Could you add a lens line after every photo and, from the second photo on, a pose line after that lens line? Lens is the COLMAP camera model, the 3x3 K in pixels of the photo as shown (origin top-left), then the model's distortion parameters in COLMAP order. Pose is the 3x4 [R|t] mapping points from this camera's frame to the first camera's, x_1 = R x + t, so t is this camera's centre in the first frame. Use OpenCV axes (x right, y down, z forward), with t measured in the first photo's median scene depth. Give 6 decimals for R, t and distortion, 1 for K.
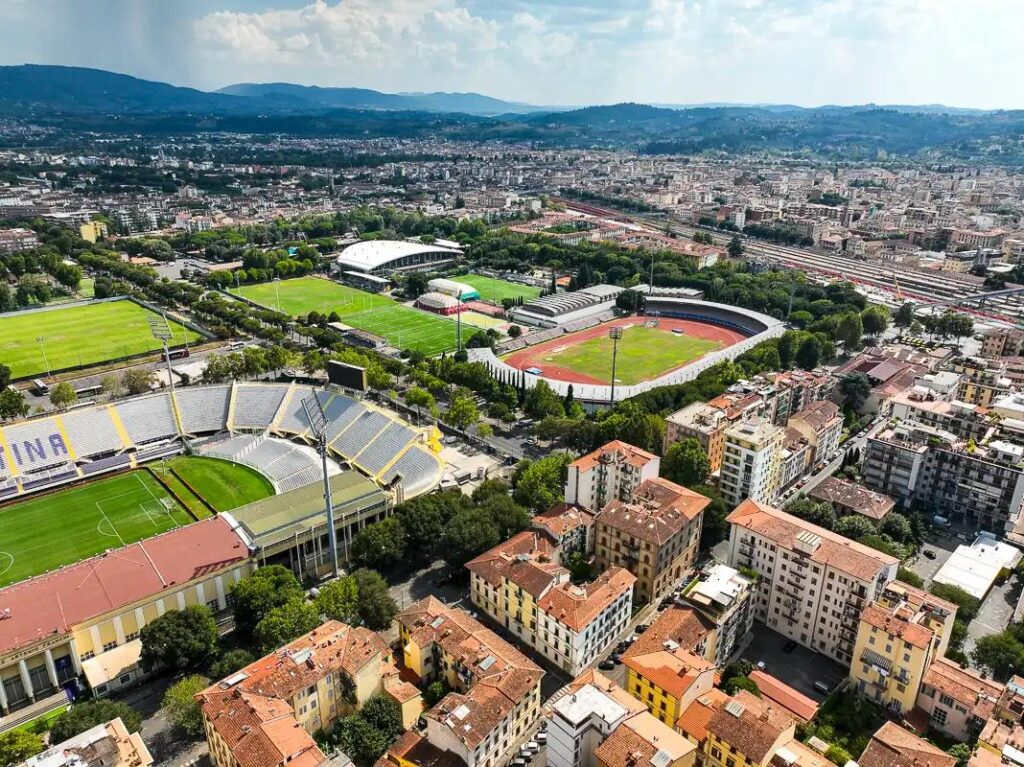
lens RADIAL K [[717.0, 0, 514.1], [0, 717.0, 383.6], [0, 0, 1]] dist [-0.004039, 0.021544]
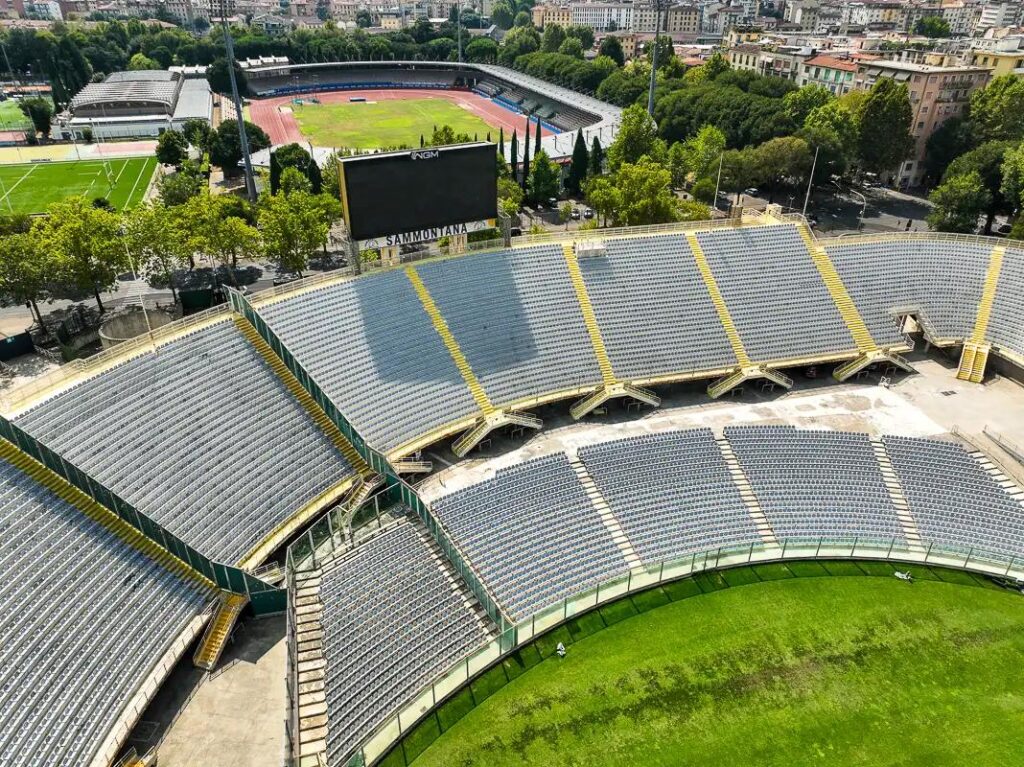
lens RADIAL K [[717.0, 0, 514.1], [0, 717.0, 383.6], [0, 0, 1]] dist [-0.004039, 0.021544]
pose [[0.452482, -0.448865, 0.770572, -0.318702], [0.311000, 0.889267, 0.335385, -0.018576], [-0.835786, 0.087892, 0.541974, 0.541044]]
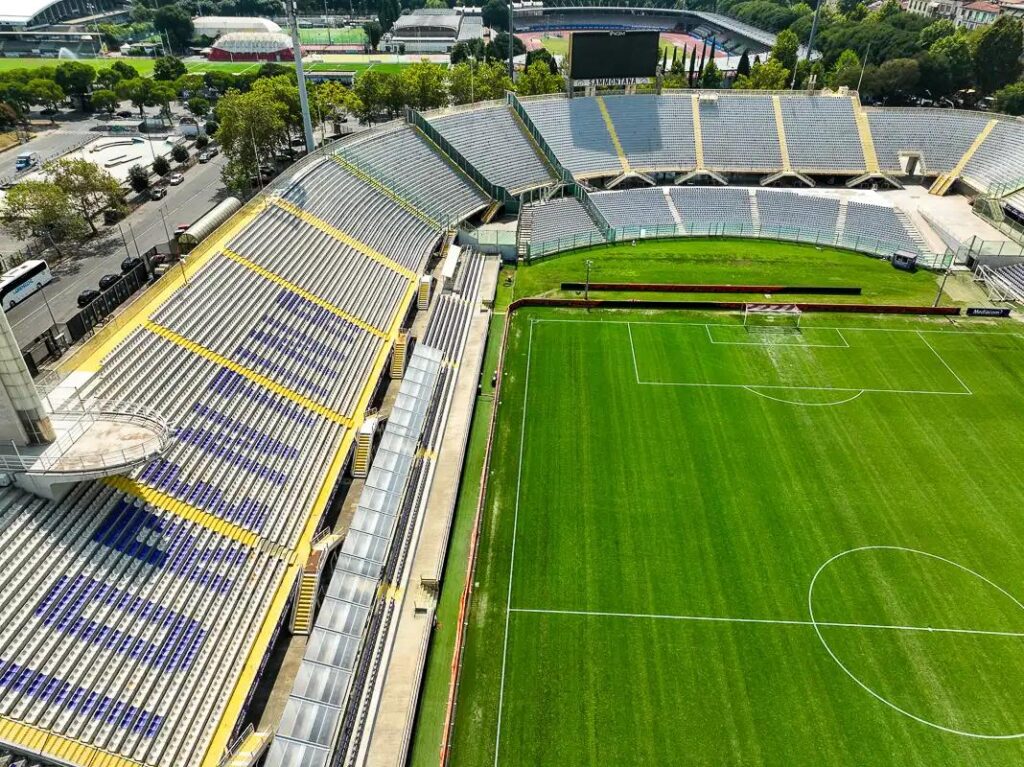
lens RADIAL K [[717.0, 0, 514.1], [0, 717.0, 383.6], [0, 0, 1]] dist [-0.004039, 0.021544]
pose [[0.702037, -0.383656, 0.599960, -0.462258], [0.248933, 0.921534, 0.298006, 0.023946], [-0.667216, -0.059861, 0.742455, 0.425340]]
